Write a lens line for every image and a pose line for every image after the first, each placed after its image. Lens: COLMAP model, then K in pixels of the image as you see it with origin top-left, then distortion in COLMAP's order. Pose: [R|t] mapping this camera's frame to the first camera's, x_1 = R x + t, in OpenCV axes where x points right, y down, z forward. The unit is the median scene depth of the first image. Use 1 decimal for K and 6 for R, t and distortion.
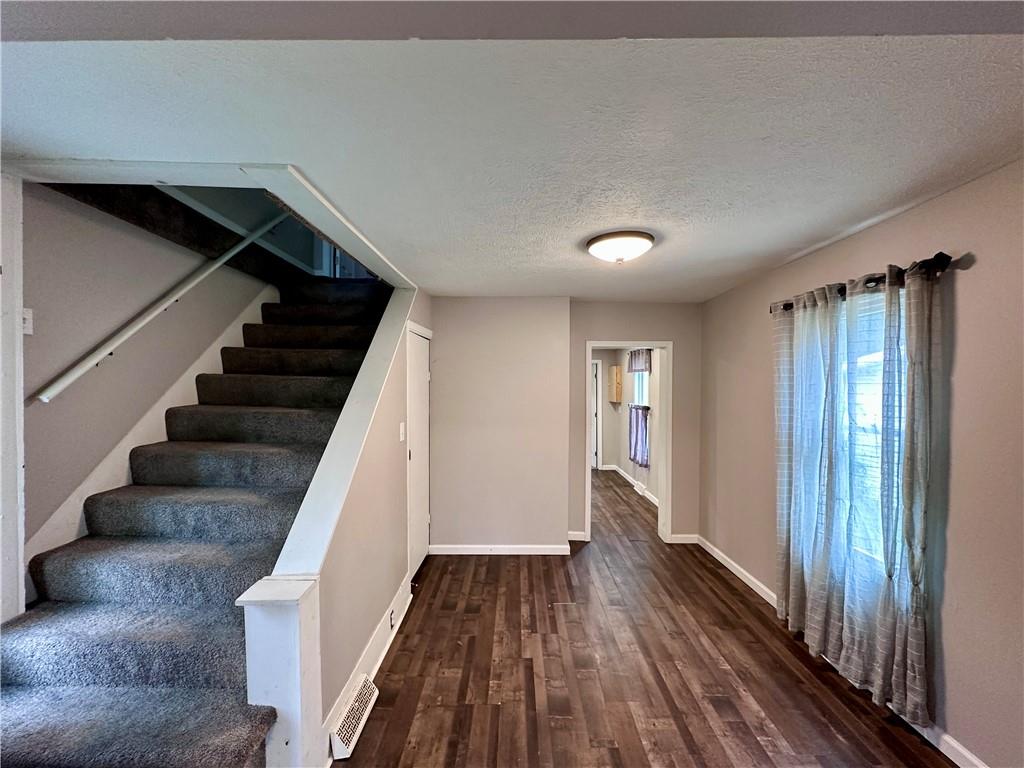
lens RADIAL K [[407.4, 0, 511.8], [0, 407.4, 384.2], [0, 0, 1]] dist [-0.003090, 0.000885]
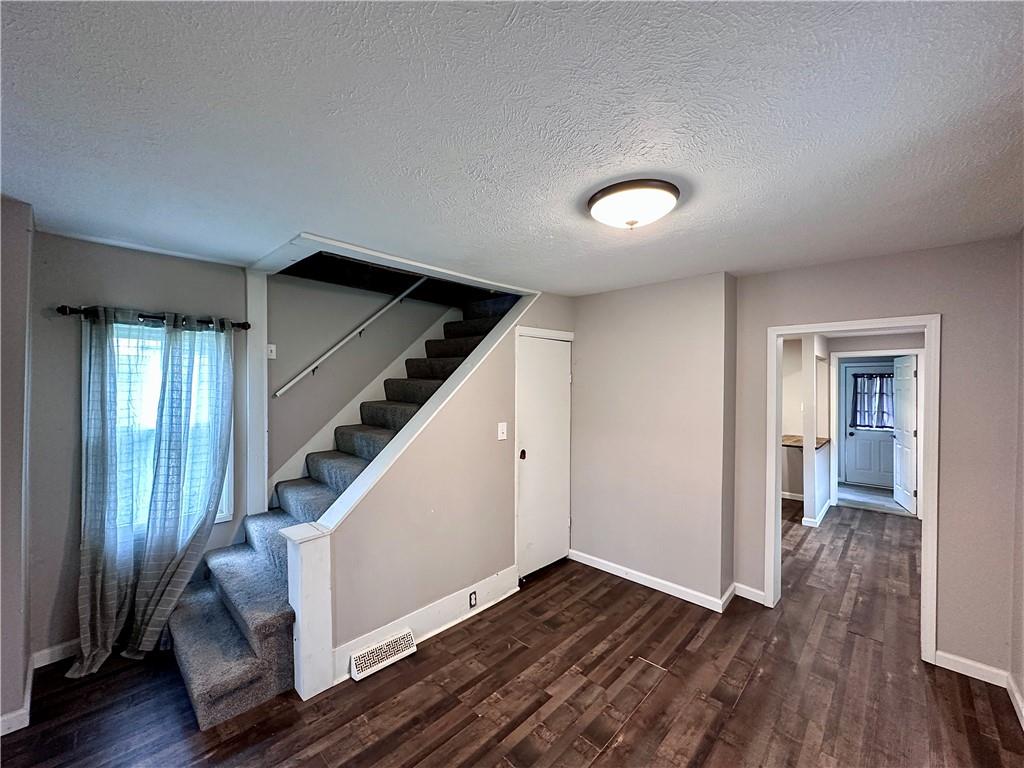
lens RADIAL K [[407.4, 0, 516.1], [0, 407.4, 385.1], [0, 0, 1]] dist [-0.003090, 0.000885]
pose [[0.729396, 0.005896, -0.684066, 0.510236], [-0.002625, 0.999980, 0.005819, -0.012754], [0.684086, -0.002448, 0.729397, 0.252500]]
